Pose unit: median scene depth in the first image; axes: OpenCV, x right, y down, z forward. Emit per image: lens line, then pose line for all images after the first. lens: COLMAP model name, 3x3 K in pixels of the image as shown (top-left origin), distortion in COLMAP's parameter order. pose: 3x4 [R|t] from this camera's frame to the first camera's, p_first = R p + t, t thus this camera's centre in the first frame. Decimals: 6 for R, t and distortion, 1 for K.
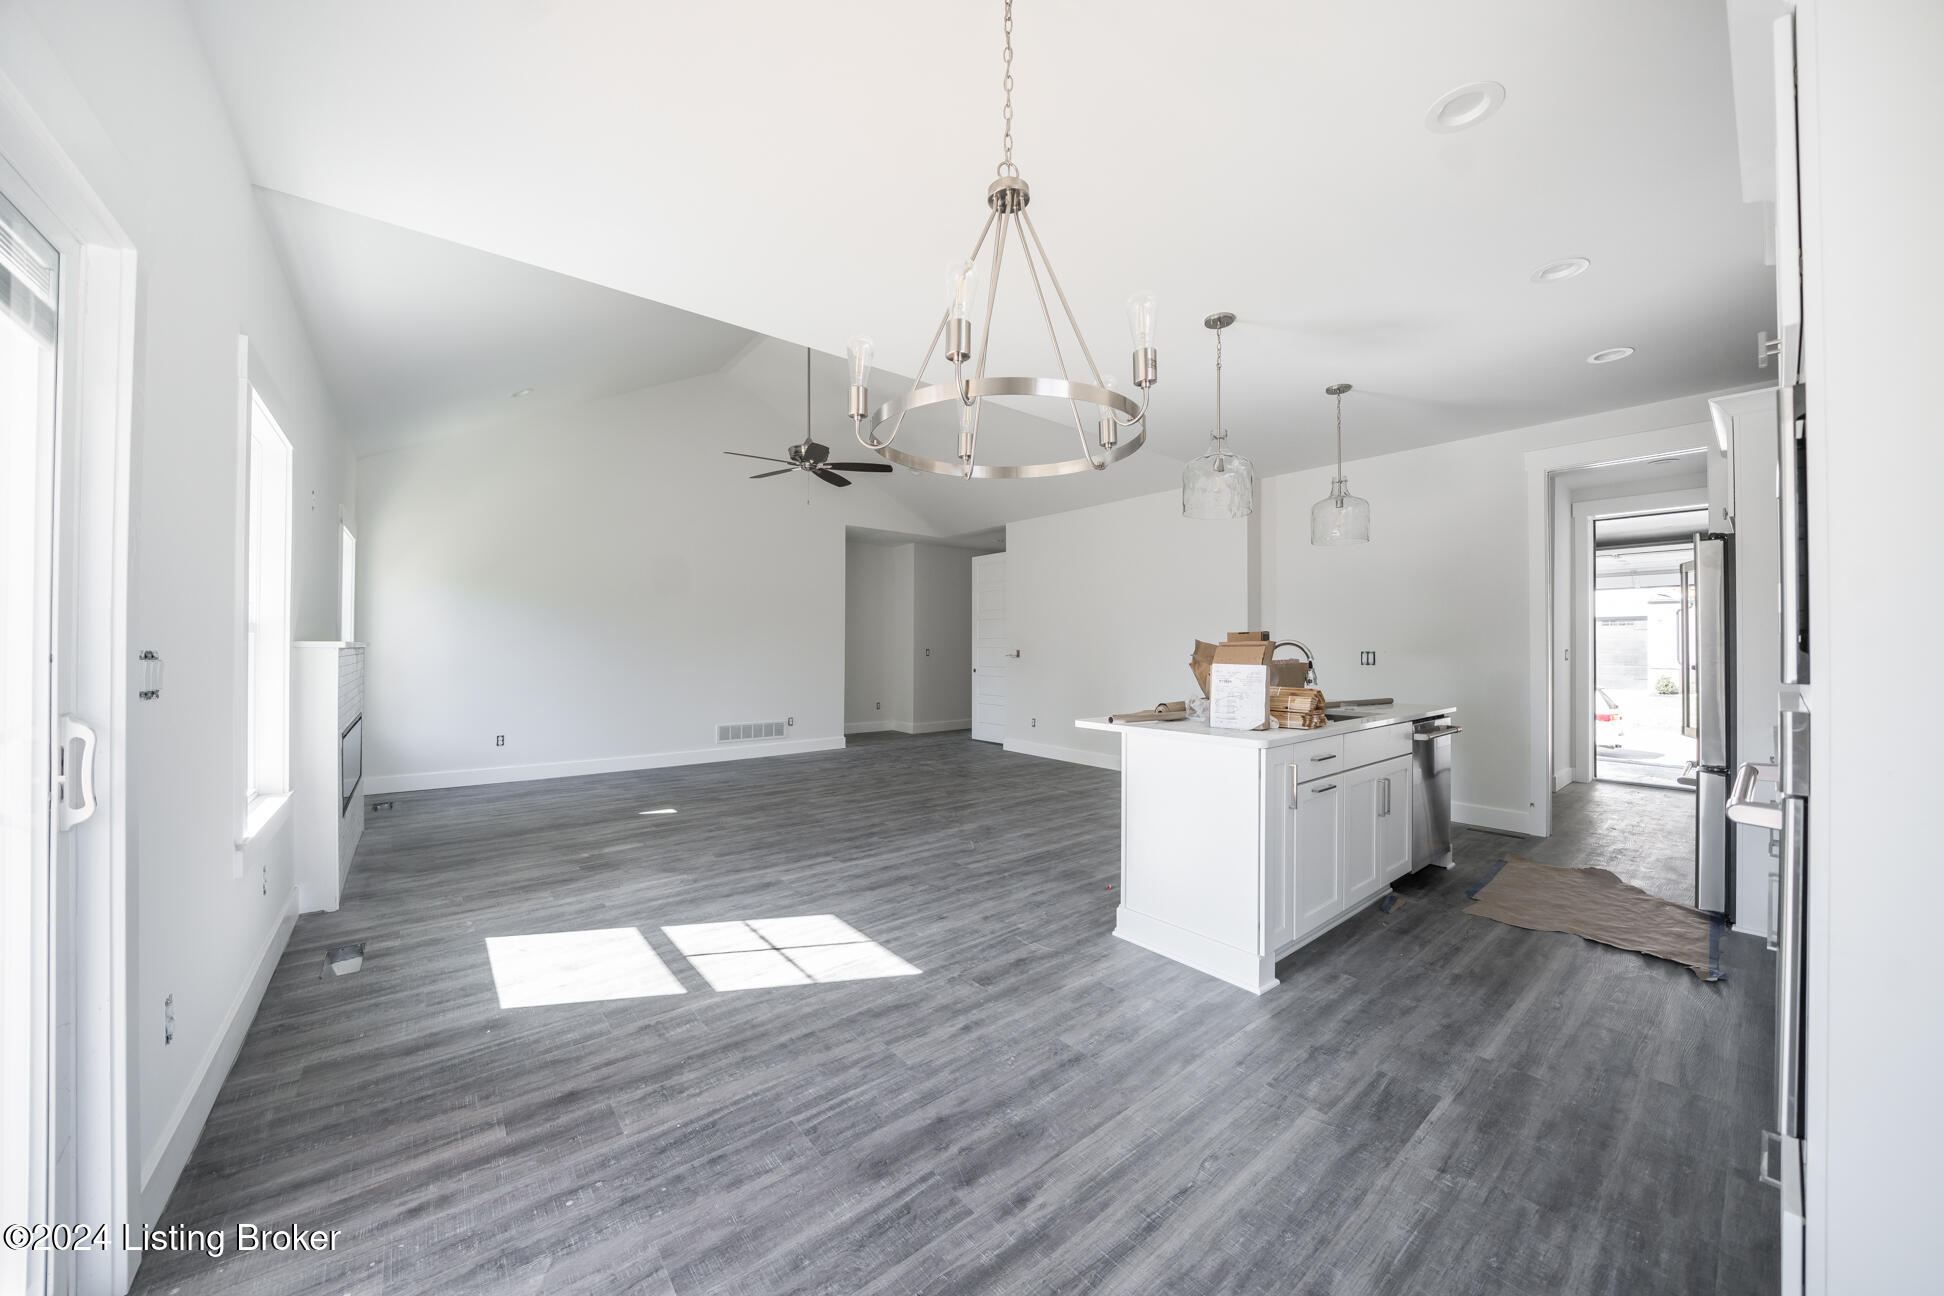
lens RADIAL K [[670.3, 0, 945.8], [0, 670.3, 649.3], [0, 0, 1]] dist [-0.011431, 0.000510]
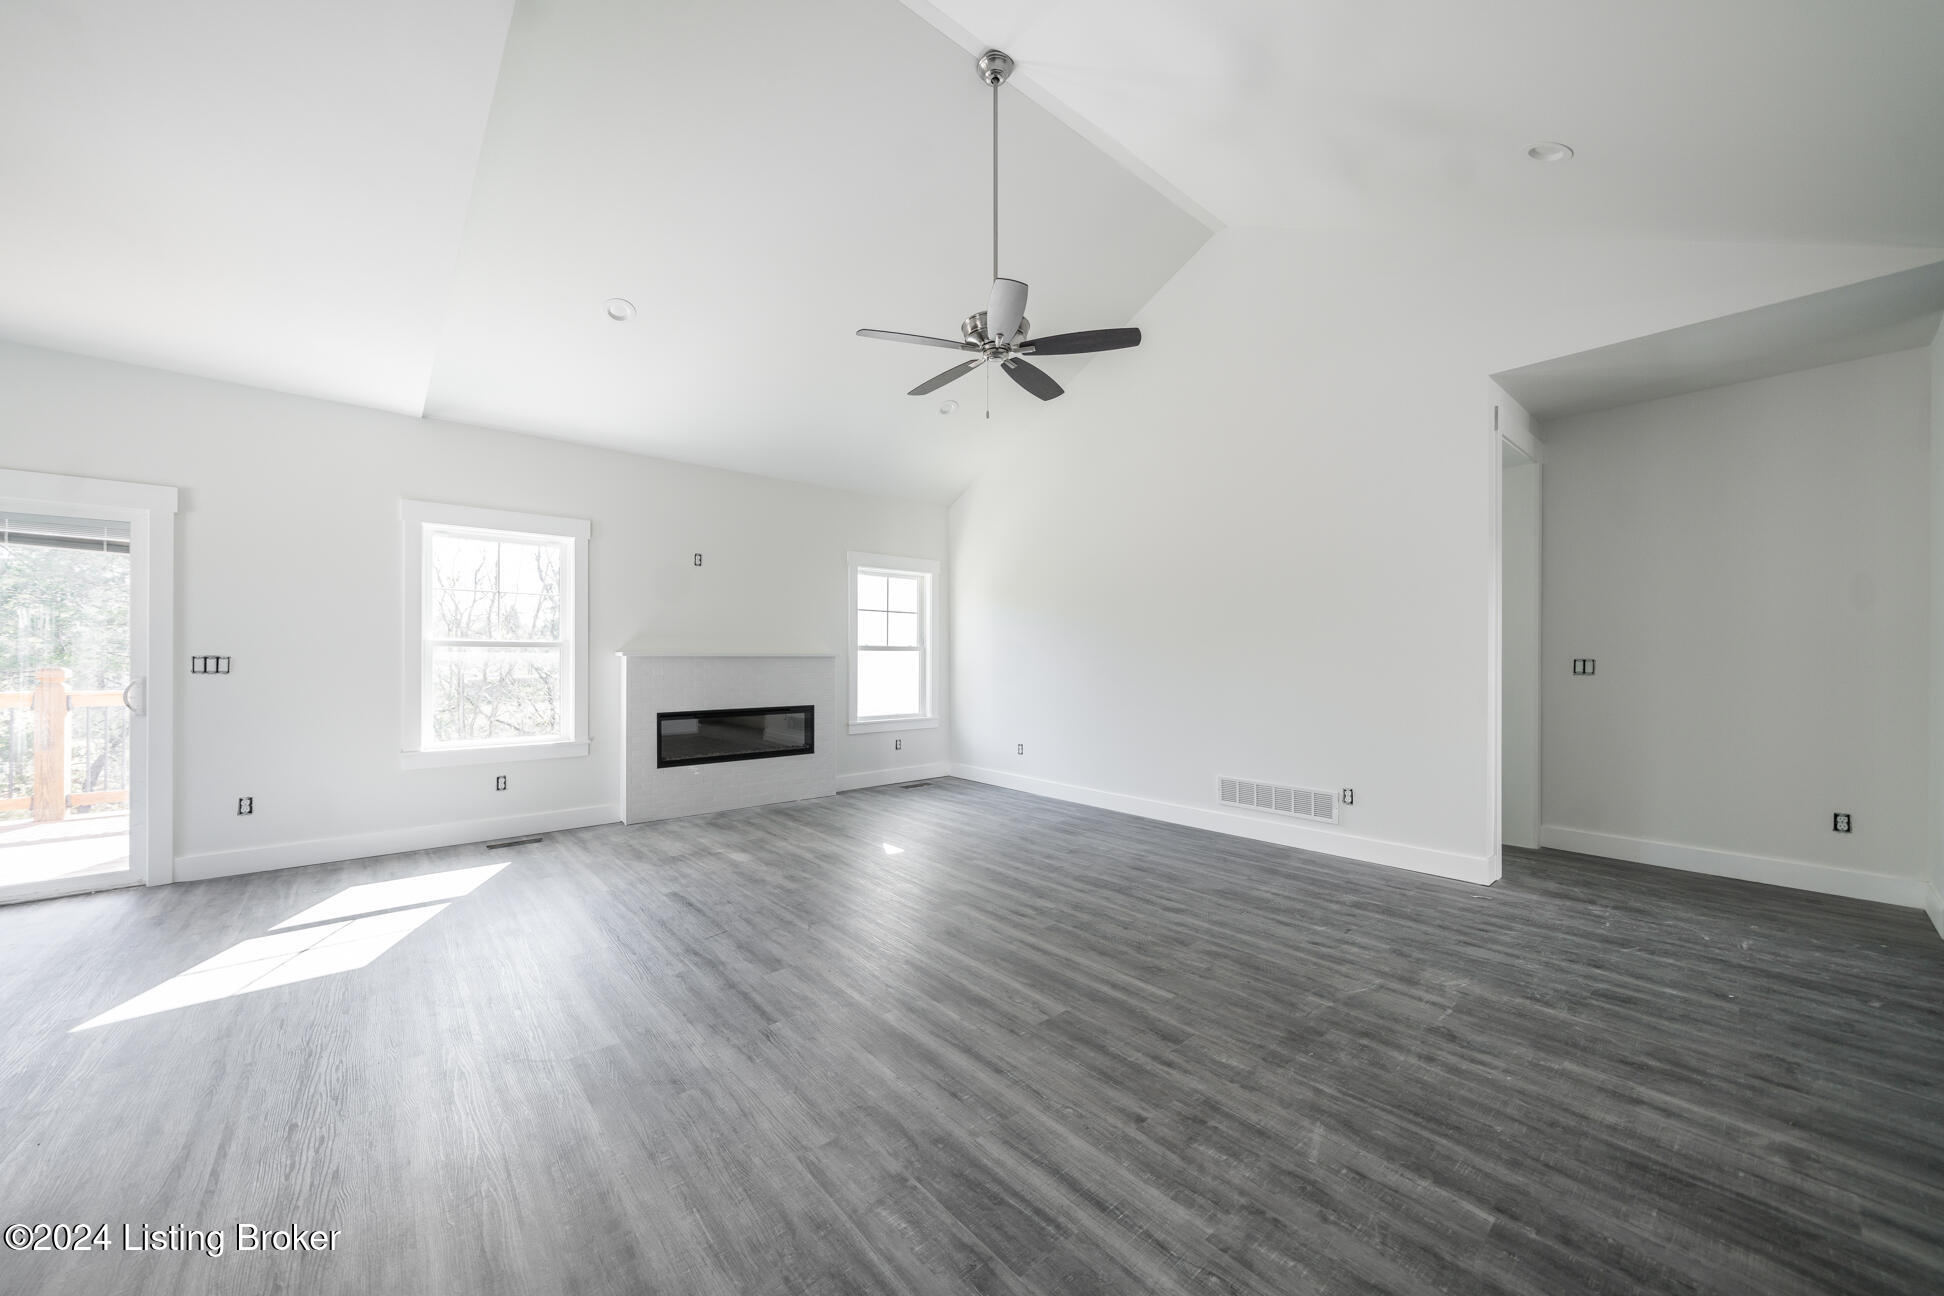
lens RADIAL K [[706.1, 0, 974.5], [0, 706.1, 646.8], [0, 0, 1]] dist [-0.001986, 0.001278]
pose [[0.052618, -0.017055, -0.998469, 0.752774], [-0.002628, 0.999848, -0.017217, 0.004817], [0.998611, 0.003530, 0.052565, 1.683189]]
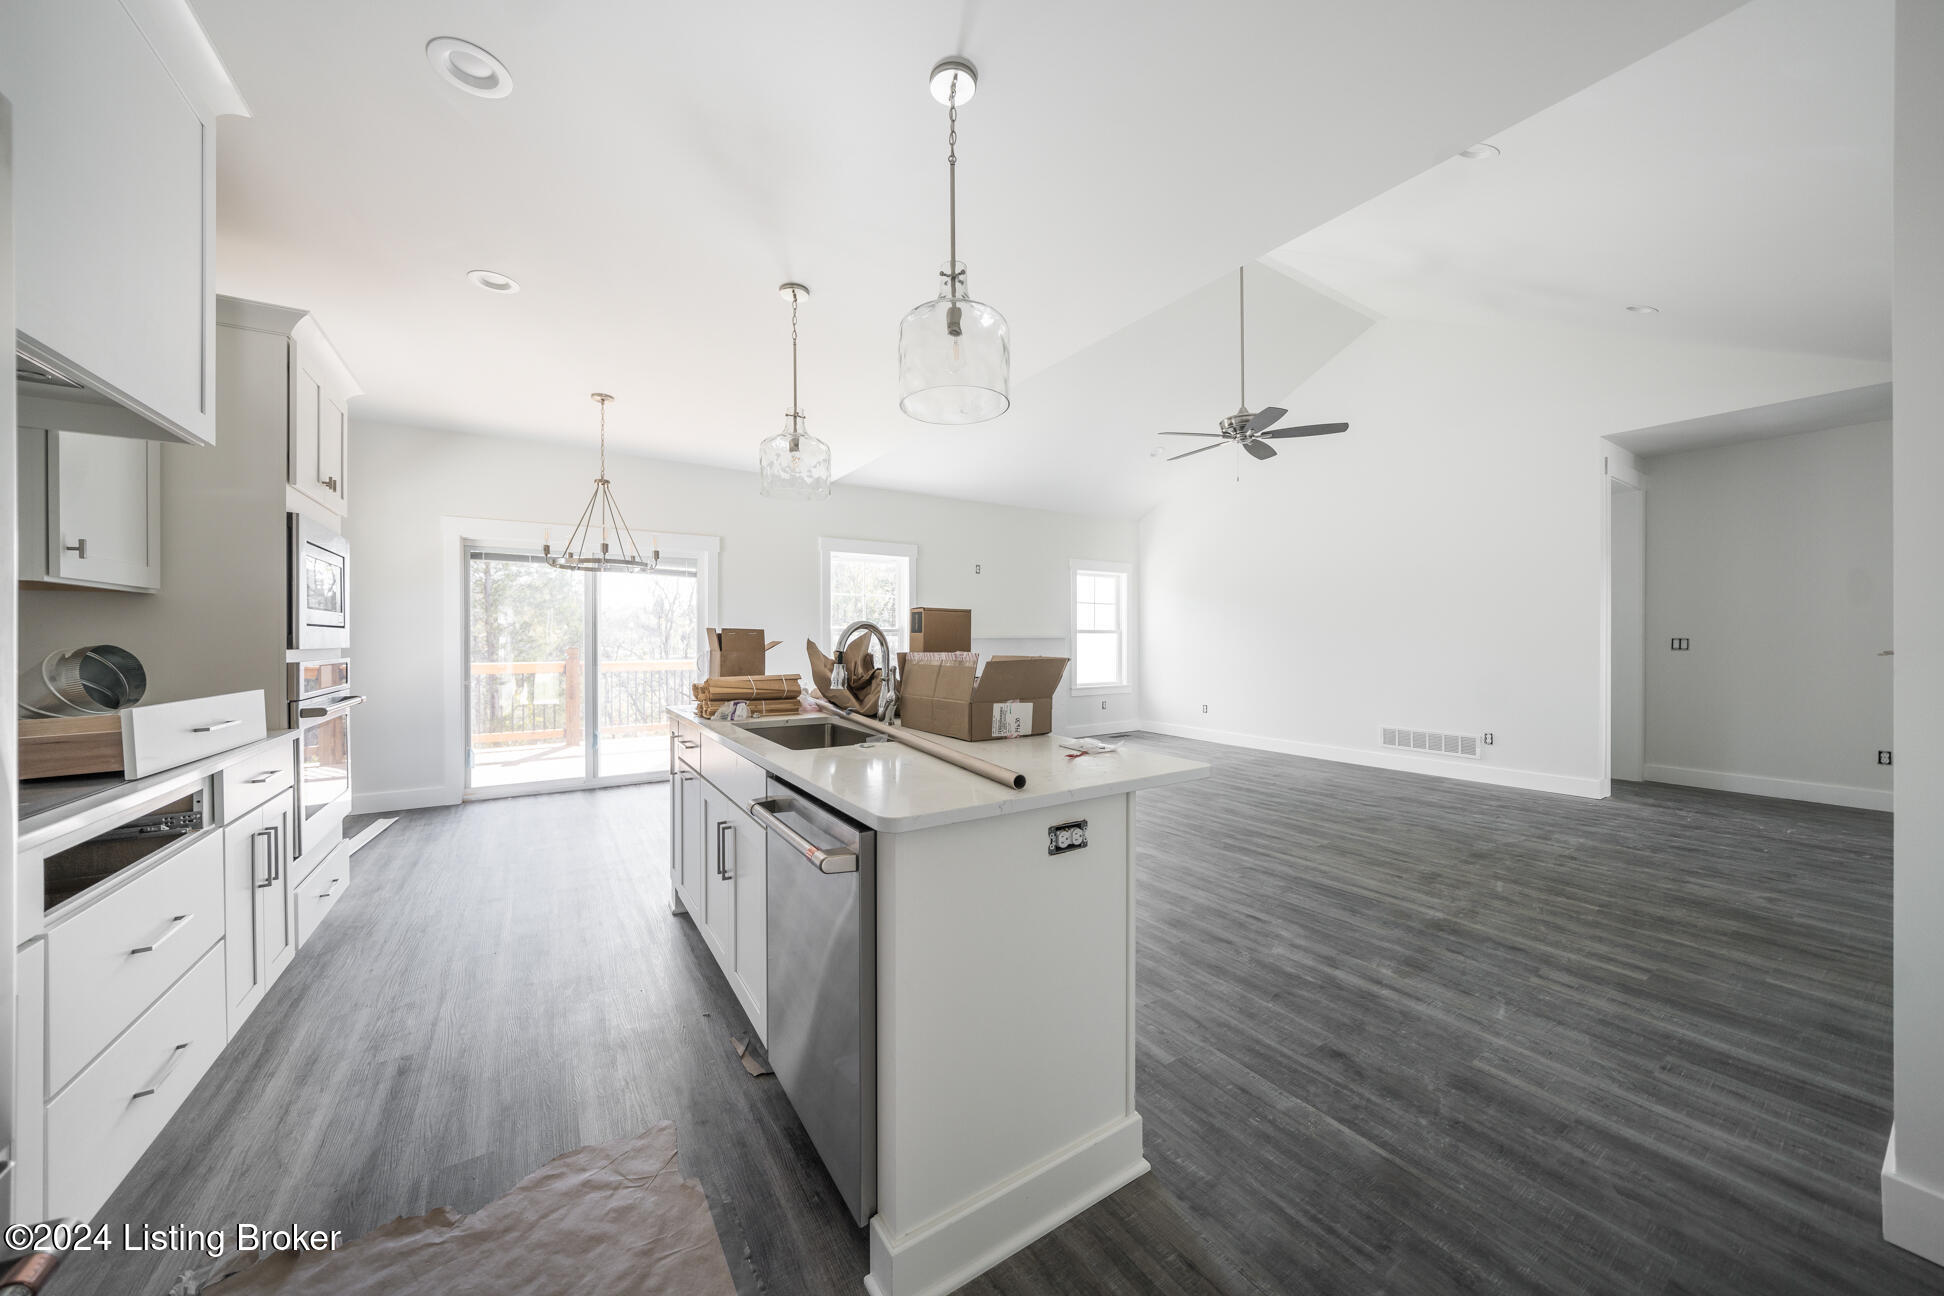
lens RADIAL K [[670.3, 0, 971.6], [0, 670.3, 632.5], [0, 0, 1]] dist [-0.011431, 0.000510]
pose [[-0.080713, -0.010589, -0.996681, 1.299340], [-0.000261, 0.999944, -0.010603, 0.005385], [0.996737, -0.000596, -0.080712, 1.251376]]
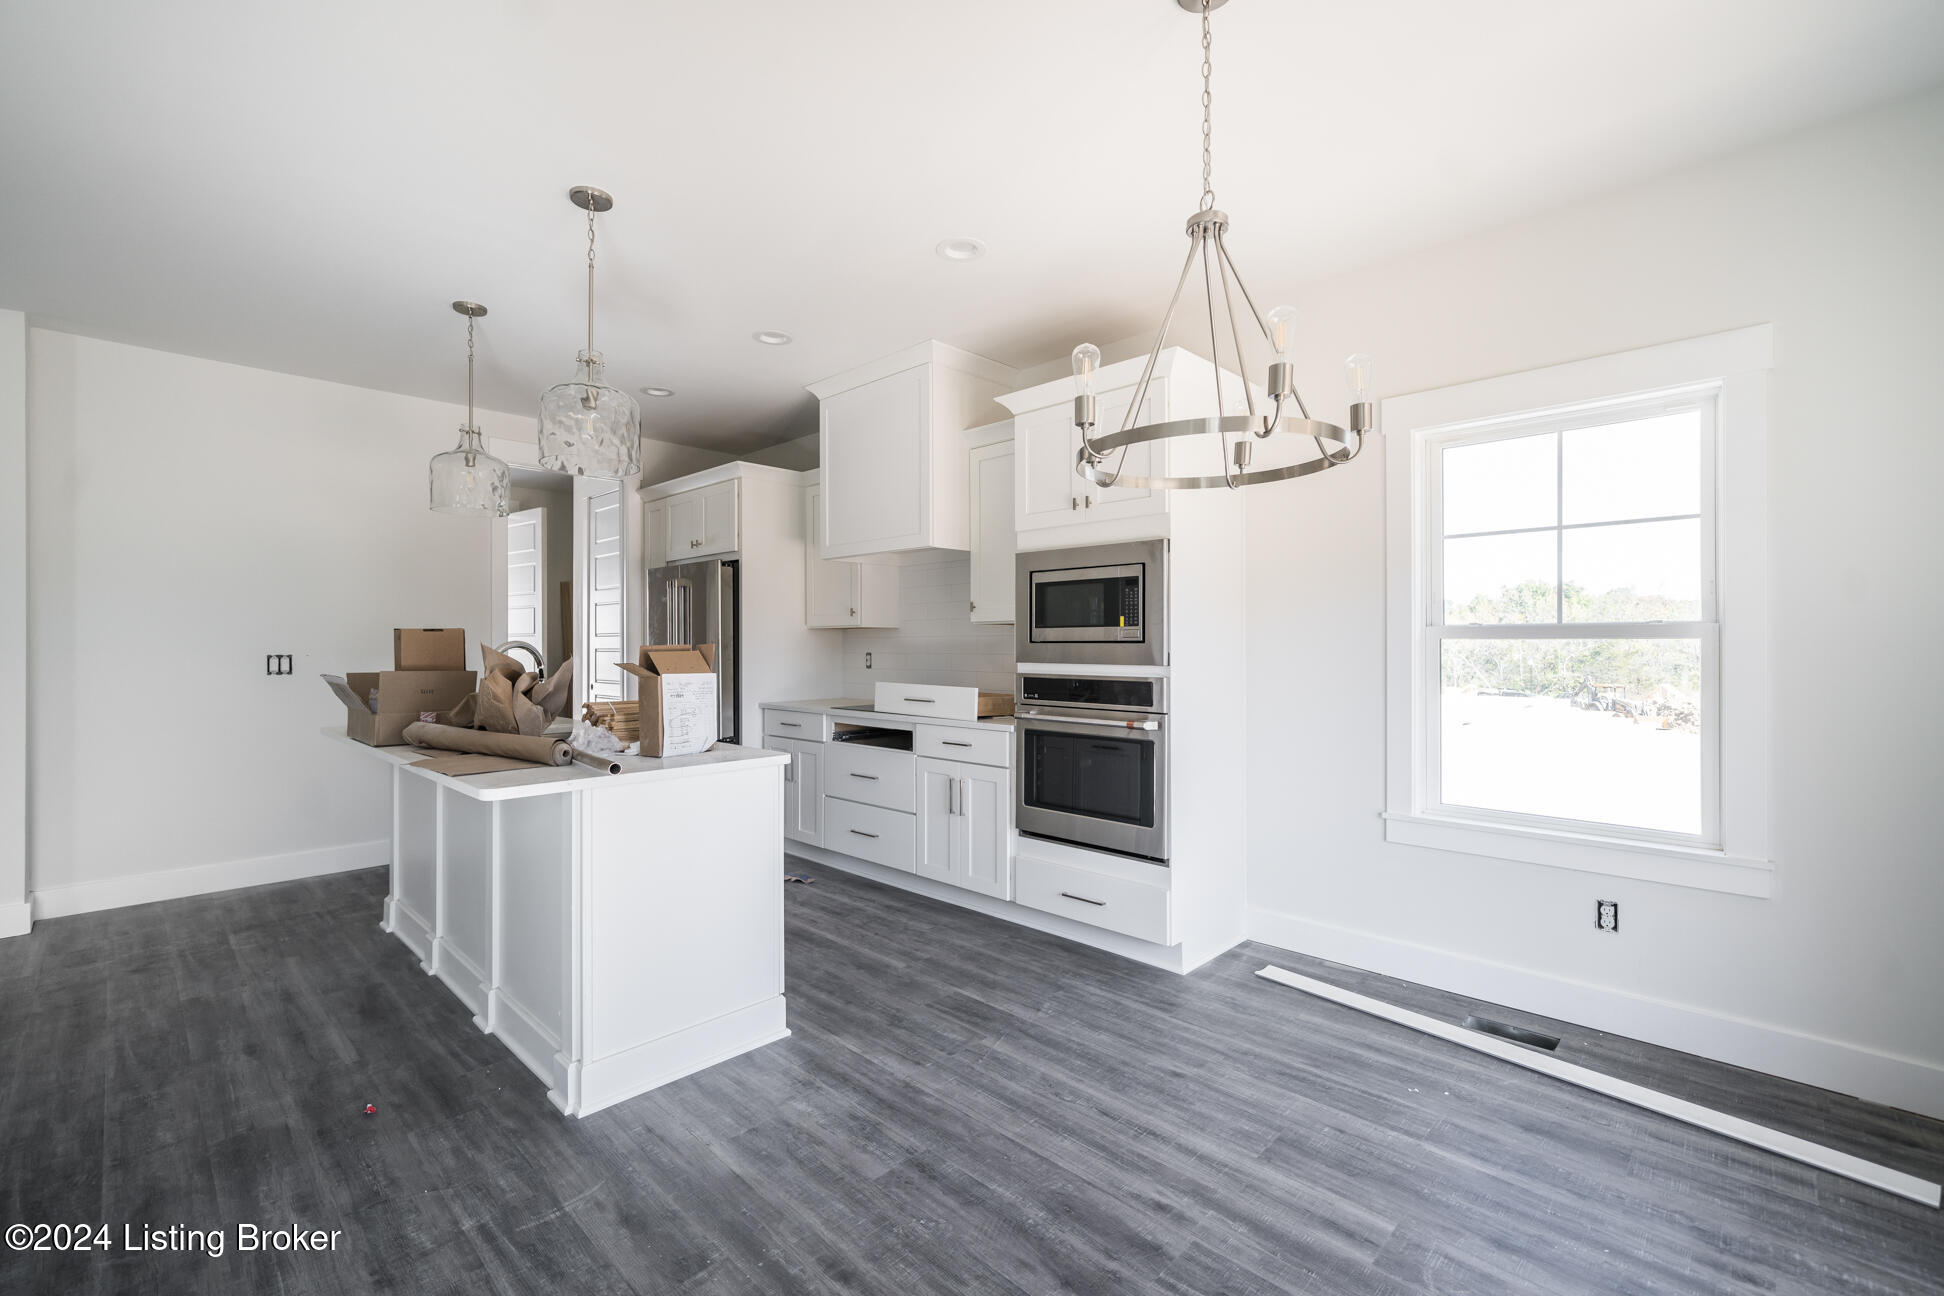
lens RADIAL K [[823.9, 0, 969.7], [0, 823.9, 649.7], [0, 0, 1]] dist [0.012602, 0.000637]
pose [[-0.131368, -0.004954, 0.991321, -0.495987], [-0.000048, 0.999988, 0.004991, -0.009276], [-0.991334, 0.000608, -0.131366, 0.662408]]
